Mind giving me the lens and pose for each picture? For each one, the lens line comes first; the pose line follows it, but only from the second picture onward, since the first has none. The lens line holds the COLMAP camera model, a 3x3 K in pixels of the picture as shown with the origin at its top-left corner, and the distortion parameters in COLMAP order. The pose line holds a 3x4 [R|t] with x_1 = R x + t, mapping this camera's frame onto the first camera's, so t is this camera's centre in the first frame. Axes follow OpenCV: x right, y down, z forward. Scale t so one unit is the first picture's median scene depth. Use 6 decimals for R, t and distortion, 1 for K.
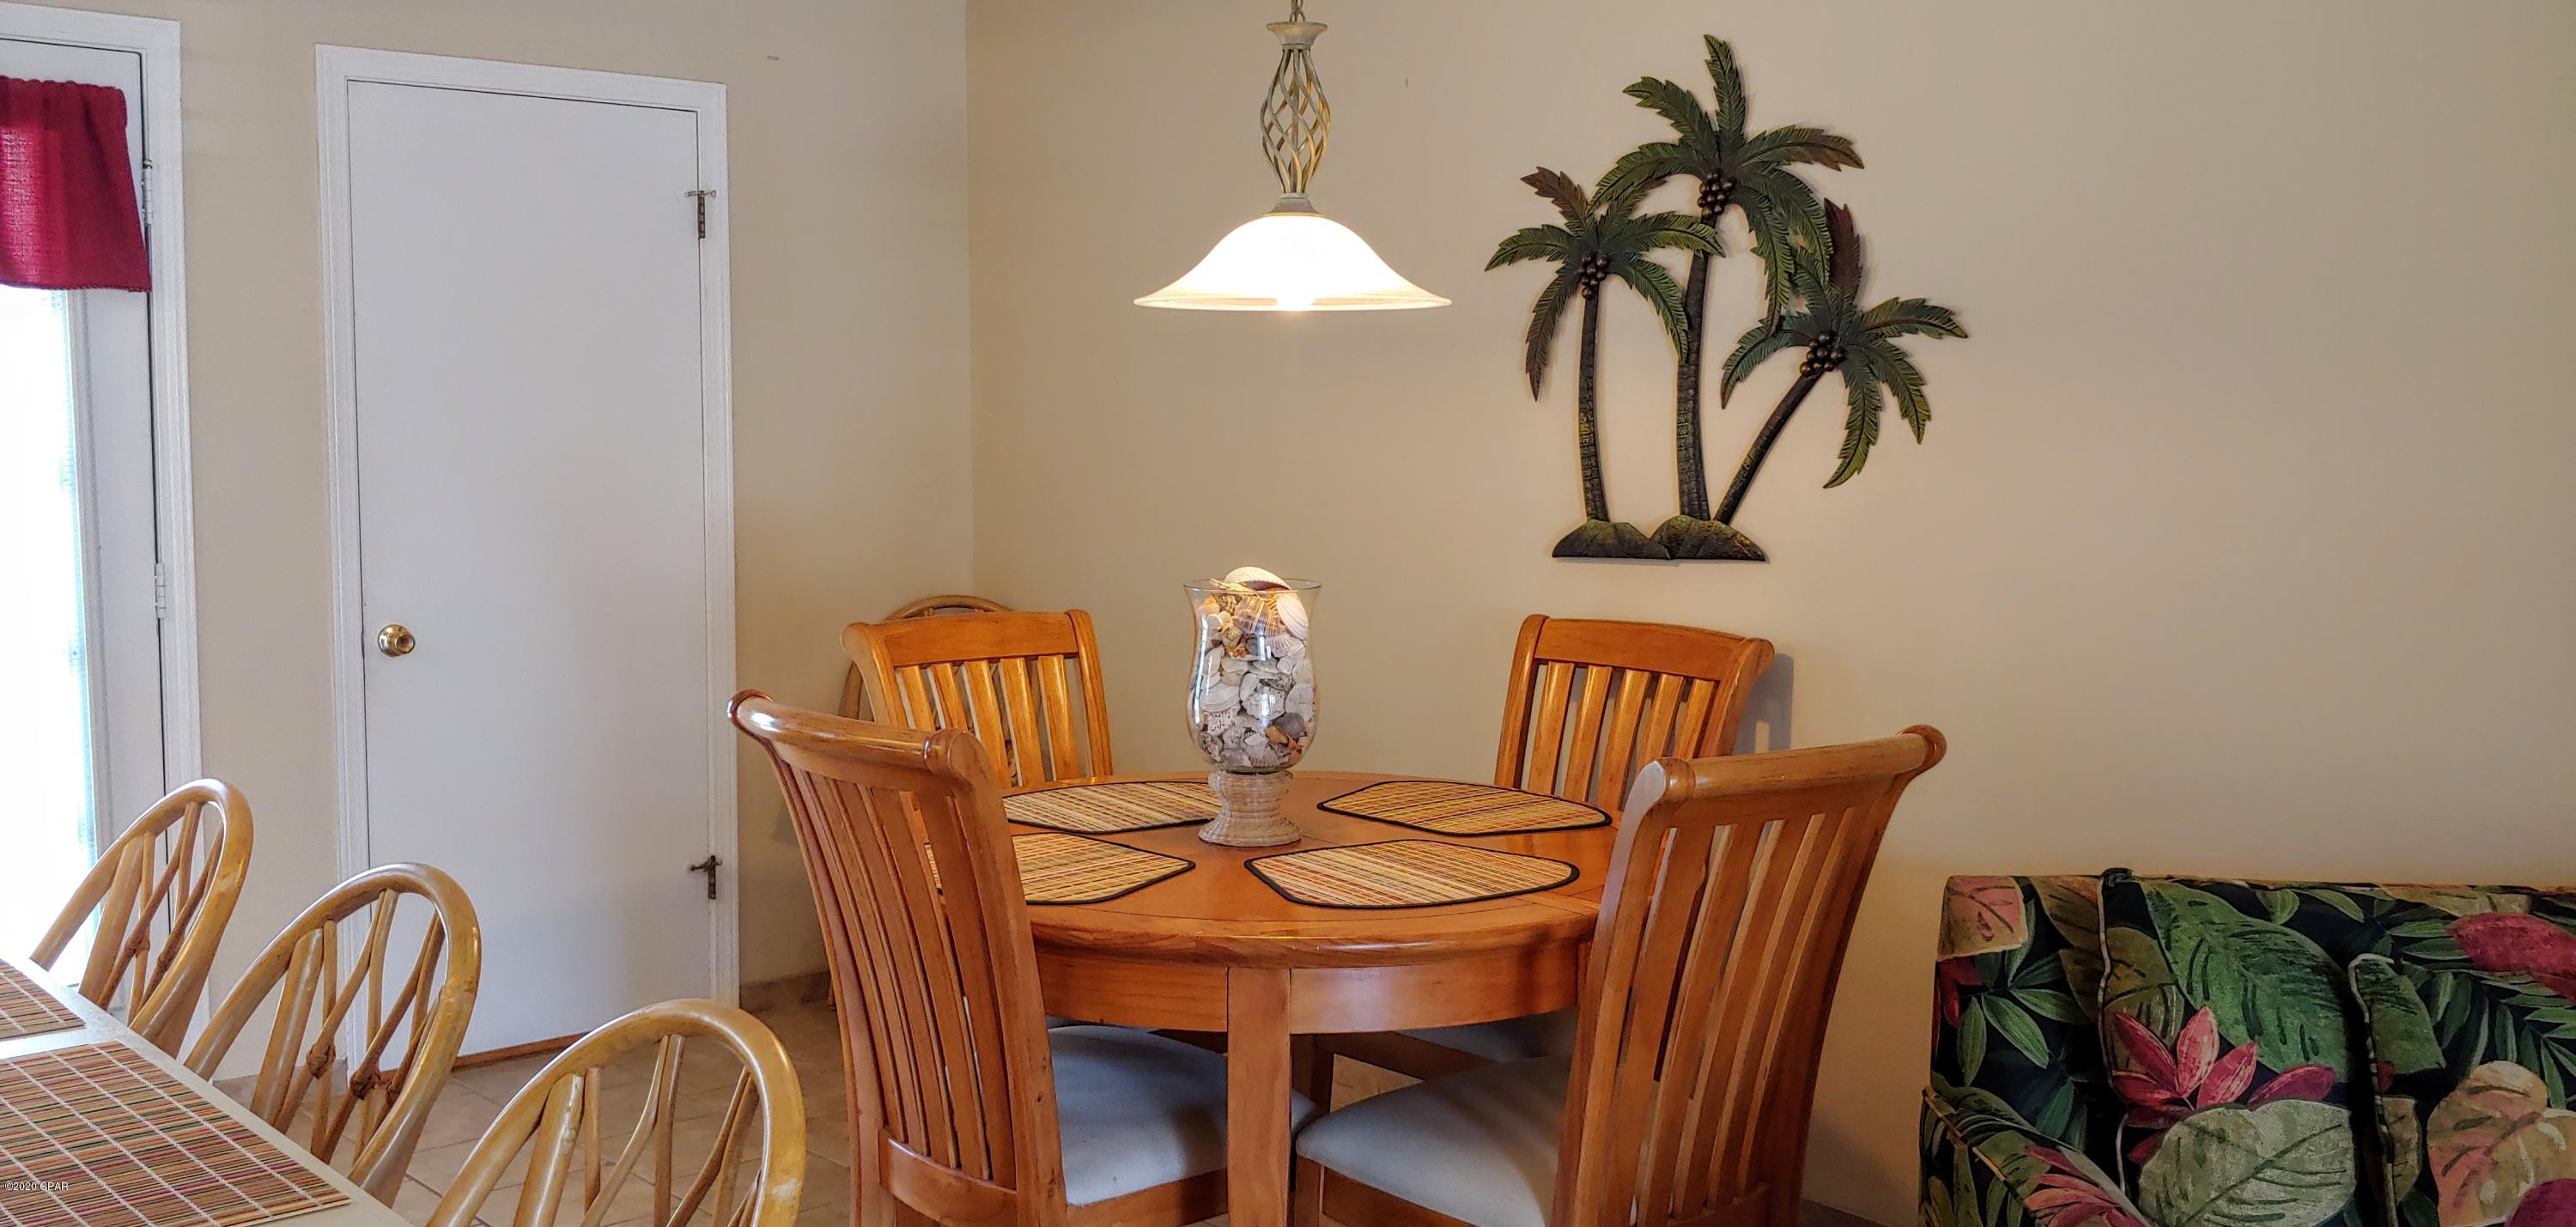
lens RADIAL K [[2204.9, 0, 1278.9], [0, 2204.9, 608.5], [0, 0, 1]] dist [0.218693, -0.543639]
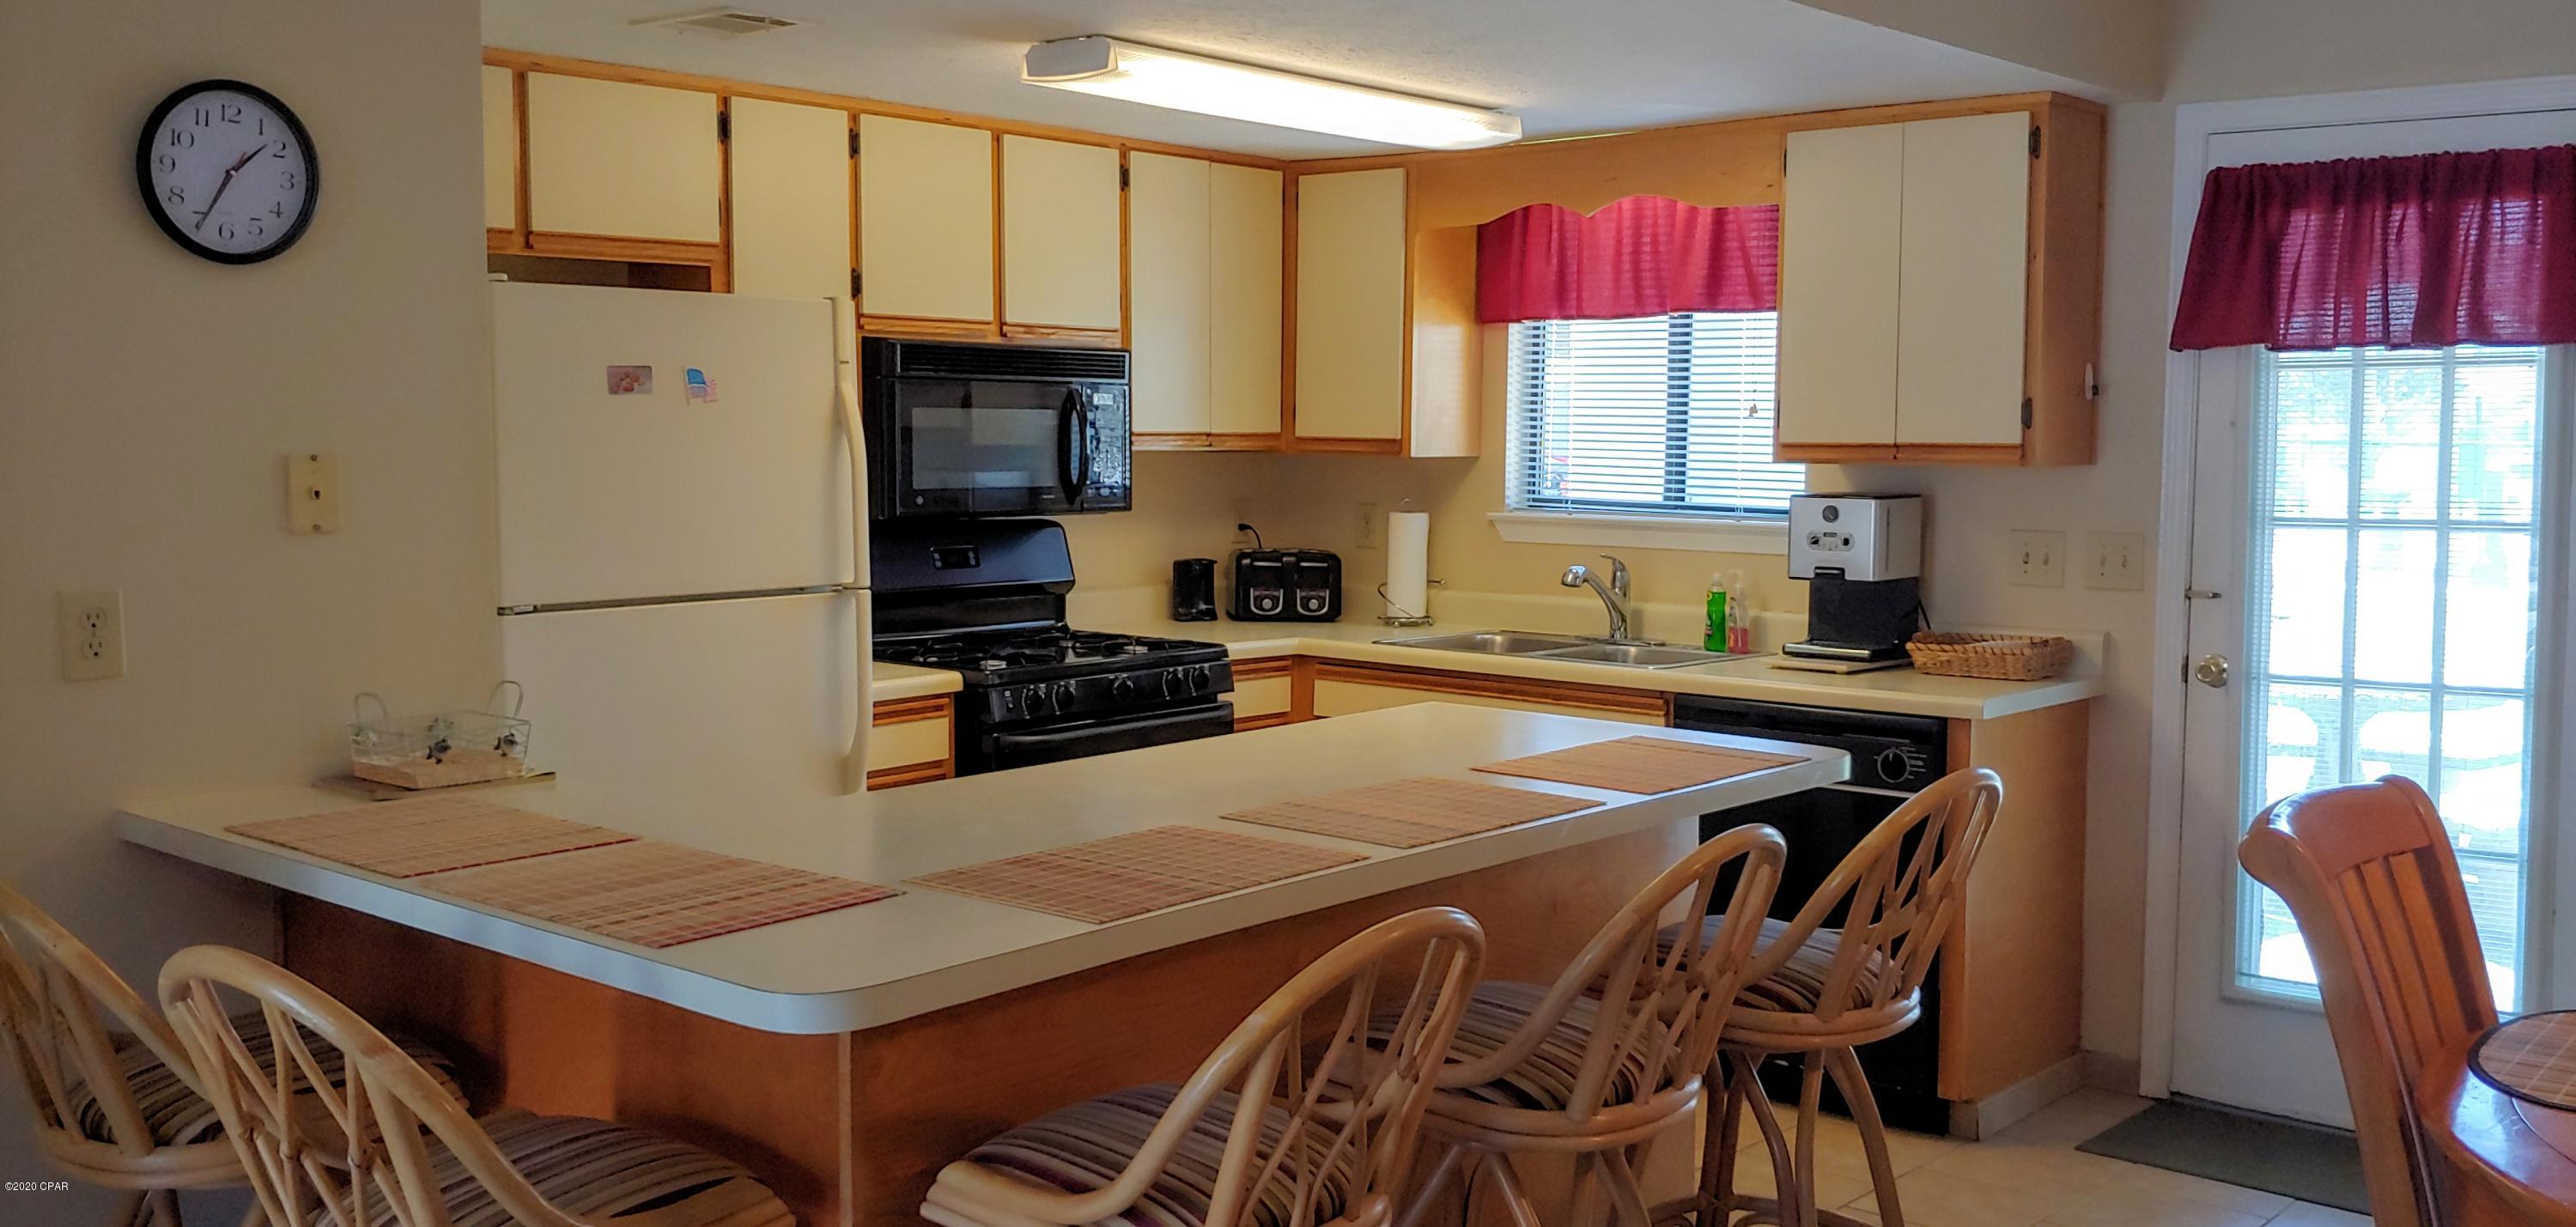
lens RADIAL K [[2204.9, 0, 1278.9], [0, 2204.9, 608.5], [0, 0, 1]] dist [0.218693, -0.543639]
pose [[0.123460, 0.074803, -0.989526, 0.460755], [-0.101127, 0.992912, 0.062442, -0.034412], [0.987183, 0.092358, 0.130150, 0.349478]]
